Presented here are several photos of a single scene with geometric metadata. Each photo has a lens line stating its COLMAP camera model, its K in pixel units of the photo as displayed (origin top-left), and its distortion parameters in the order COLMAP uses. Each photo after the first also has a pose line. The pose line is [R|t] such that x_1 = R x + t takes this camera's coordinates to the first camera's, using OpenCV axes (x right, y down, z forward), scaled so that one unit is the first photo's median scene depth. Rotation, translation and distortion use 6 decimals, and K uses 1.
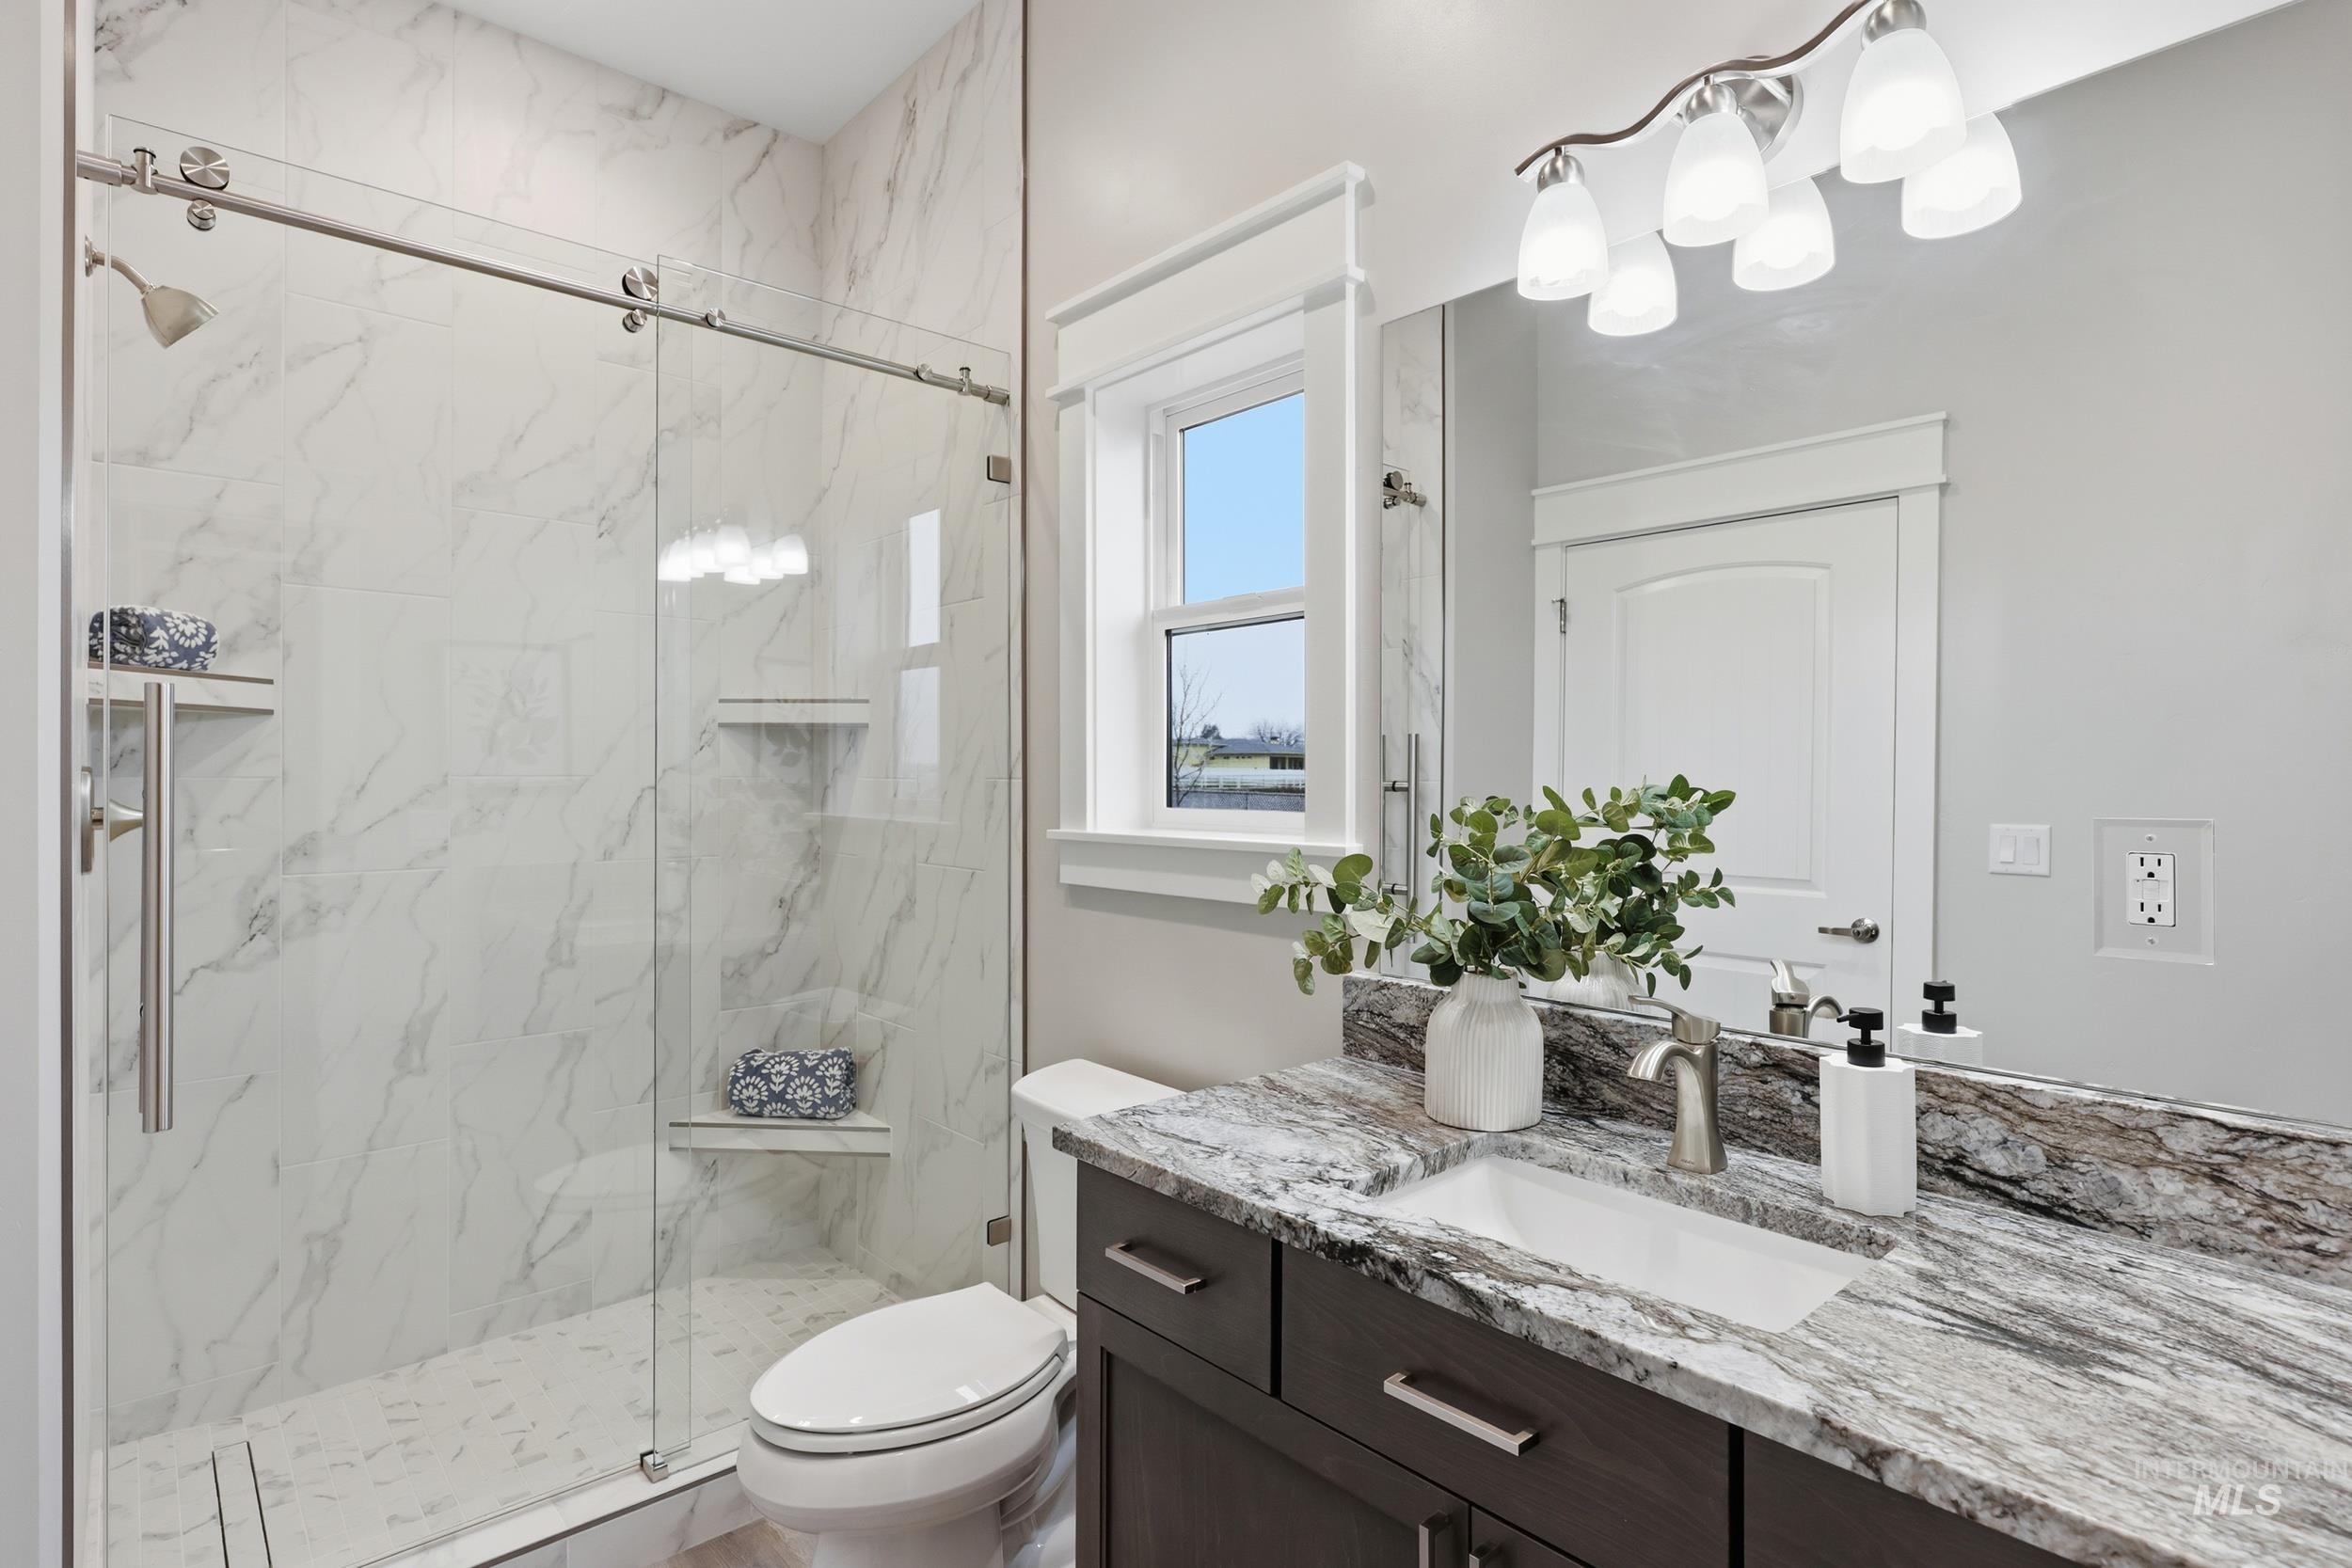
lens RADIAL K [[1180.8, 0, 1176.0], [0, 1180.8, 784.0], [0, 0, 1]] dist [0.001528, 0.000207]
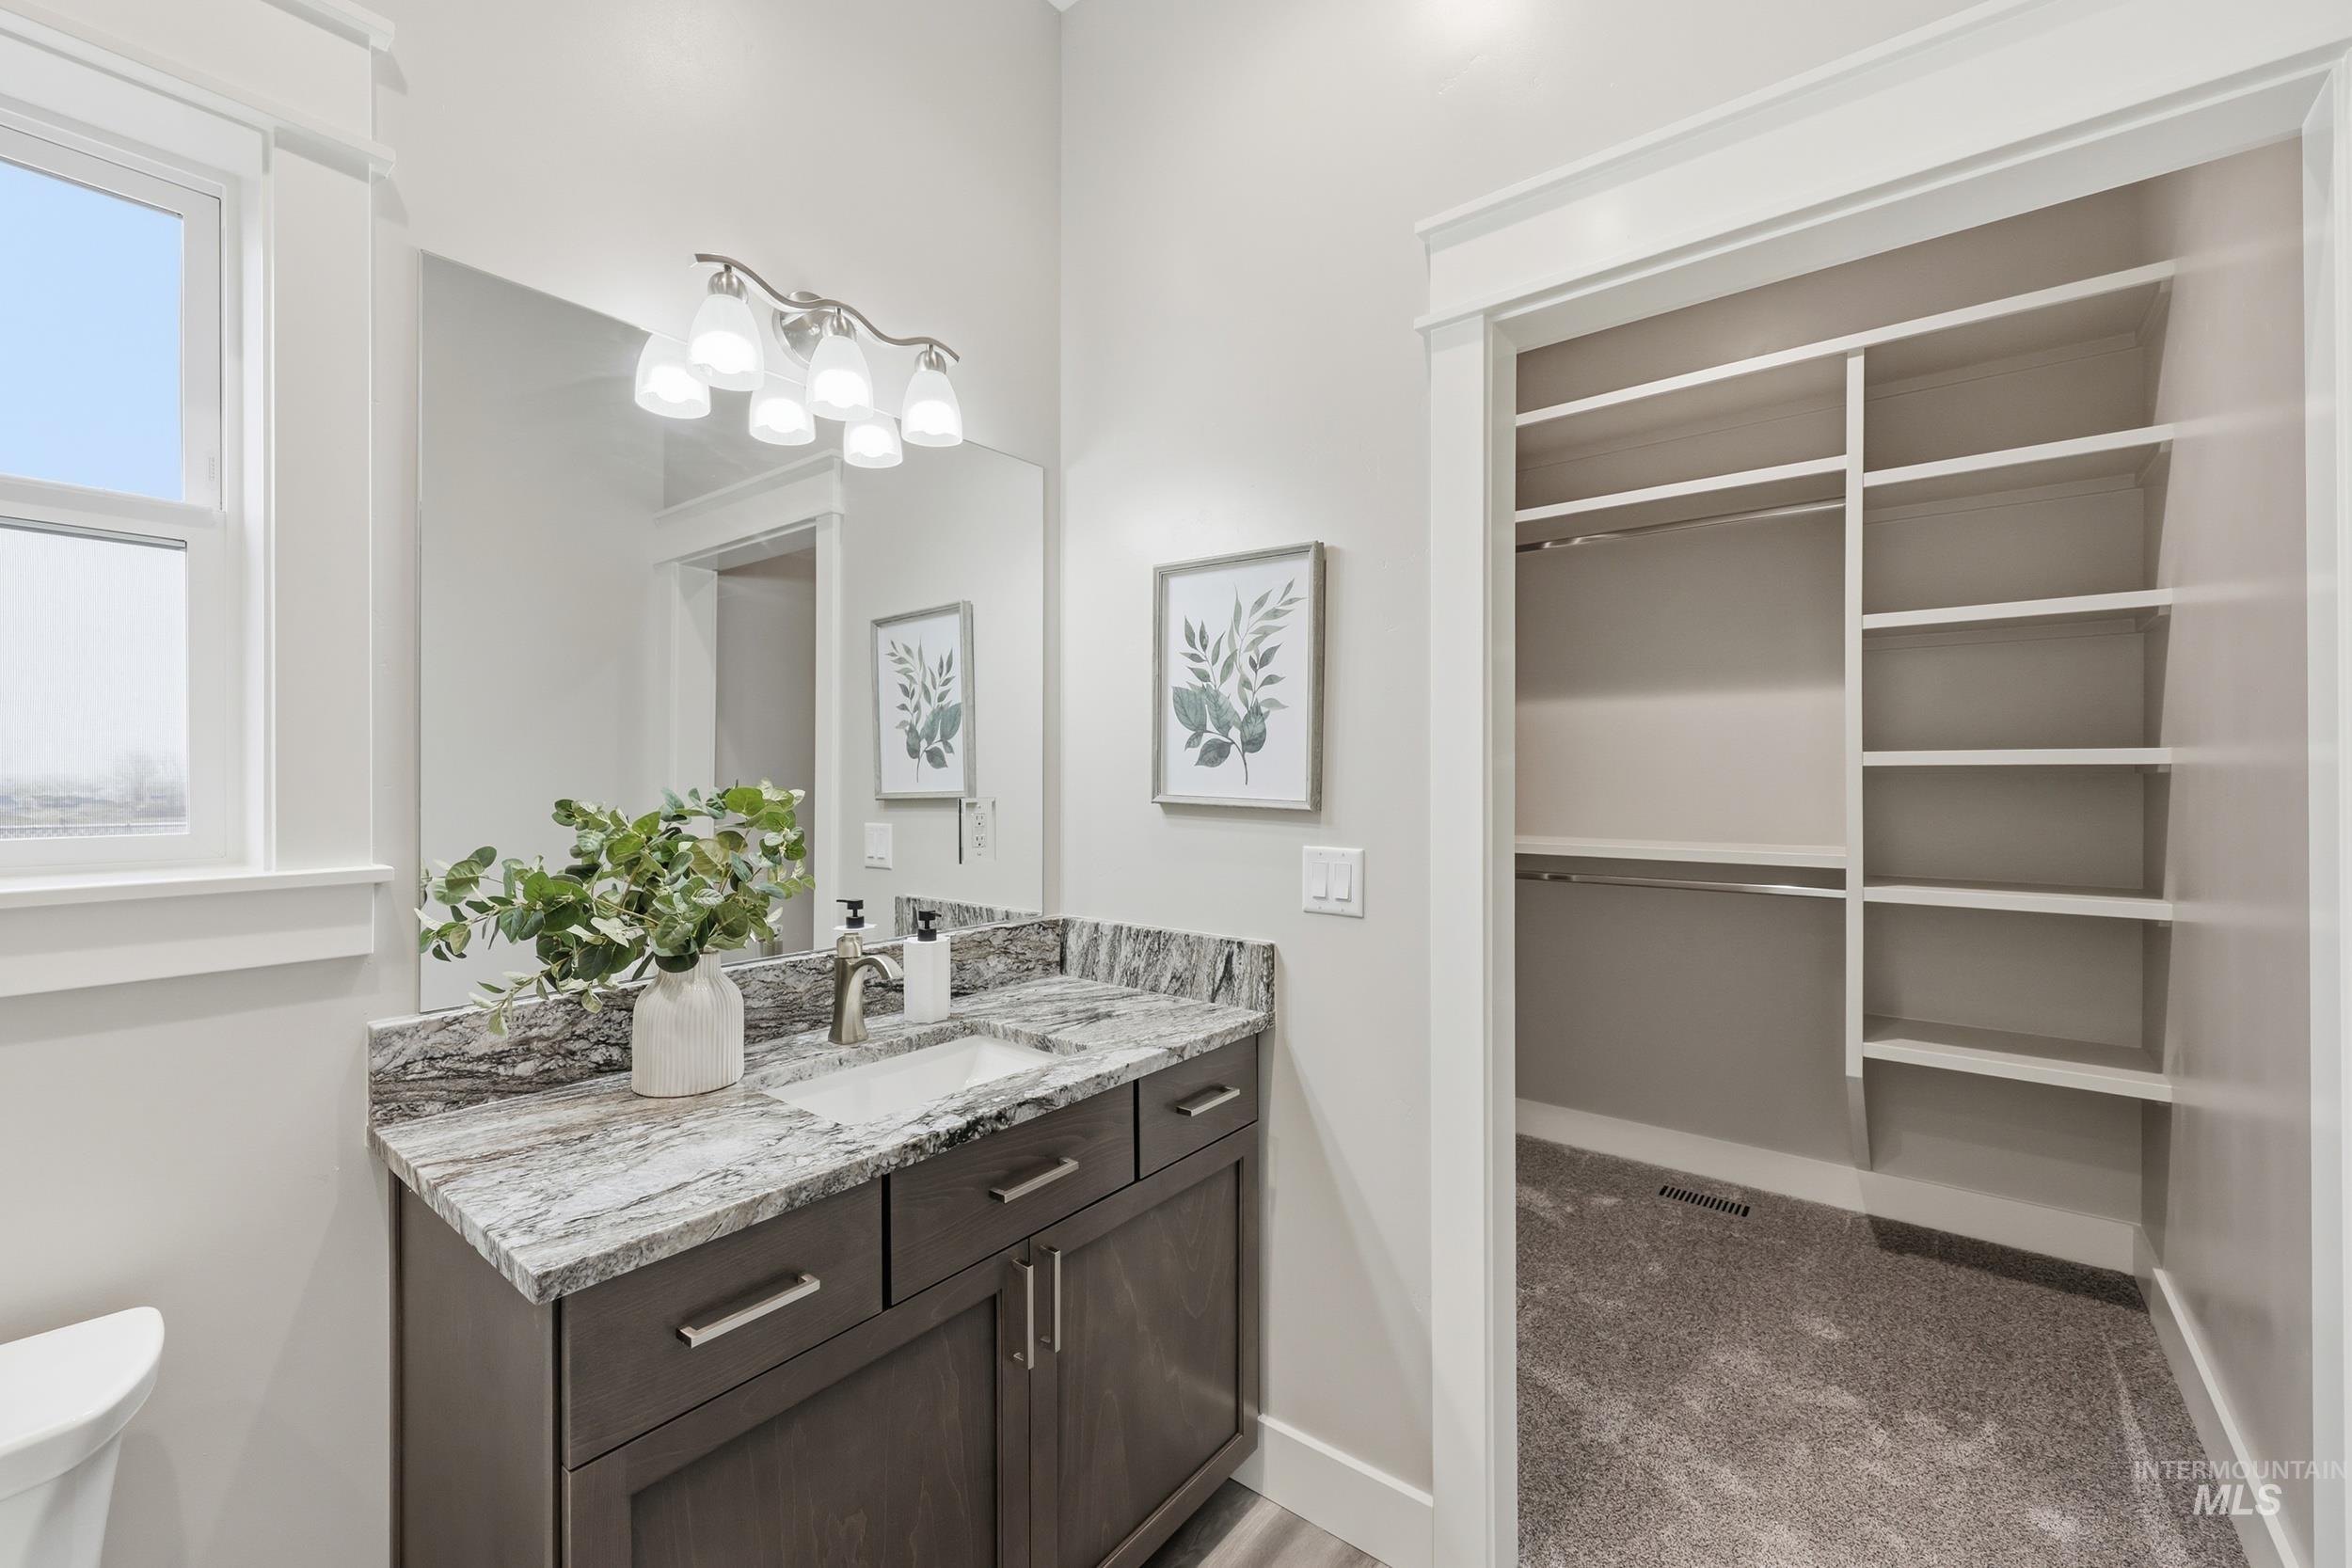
lens RADIAL K [[962.1, 0, 1176.0], [0, 962.1, 784.0], [0, 0, 1]] dist [-0.000594, -0.000064]
pose [[-0.177931, -0.009925, 0.983993, -0.902038], [0.004632, 0.999930, 0.010923, -0.014121], [-0.984032, 0.006502, -0.177872, 0.875969]]
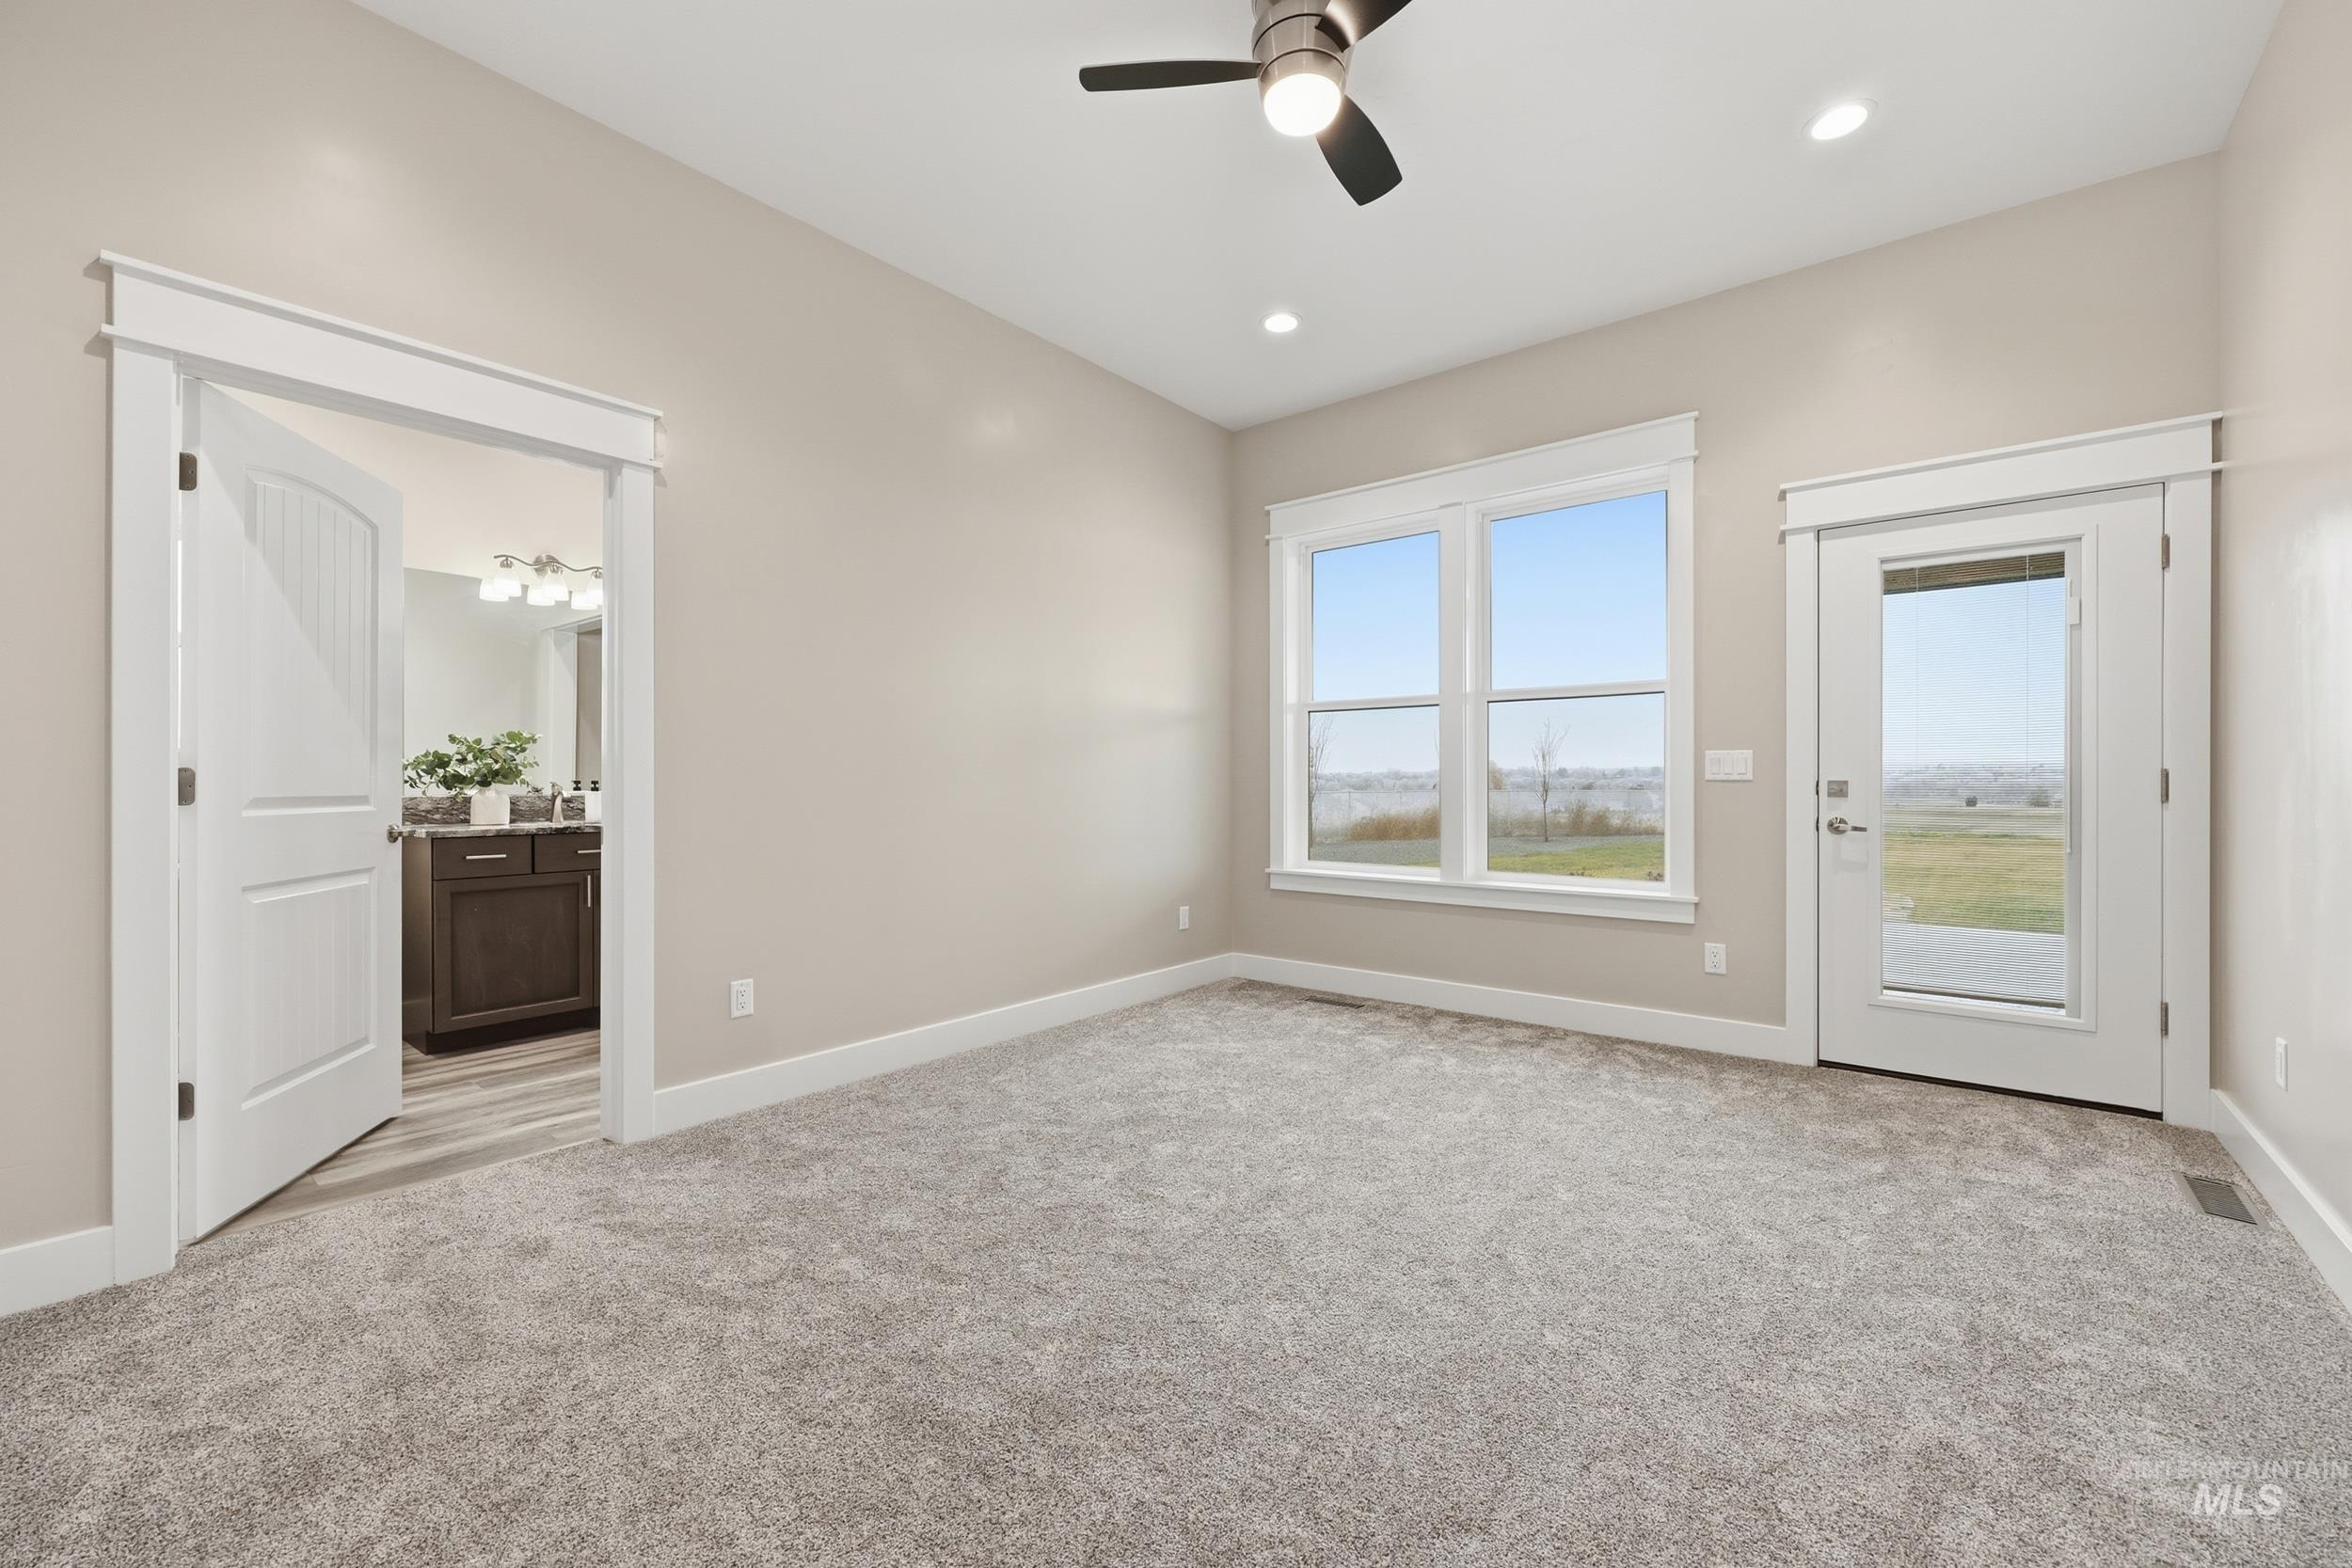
lens RADIAL K [[962.1, 0, 1176.0], [0, 962.1, 784.0], [0, 0, 1]] dist [-0.000594, -0.000064]
pose [[-0.151252, -0.011393, 0.988430, -3.591644], [0.001274, 0.999930, 0.011721, 0.160811], [-0.988494, 0.003033, -0.151227, -0.734072]]
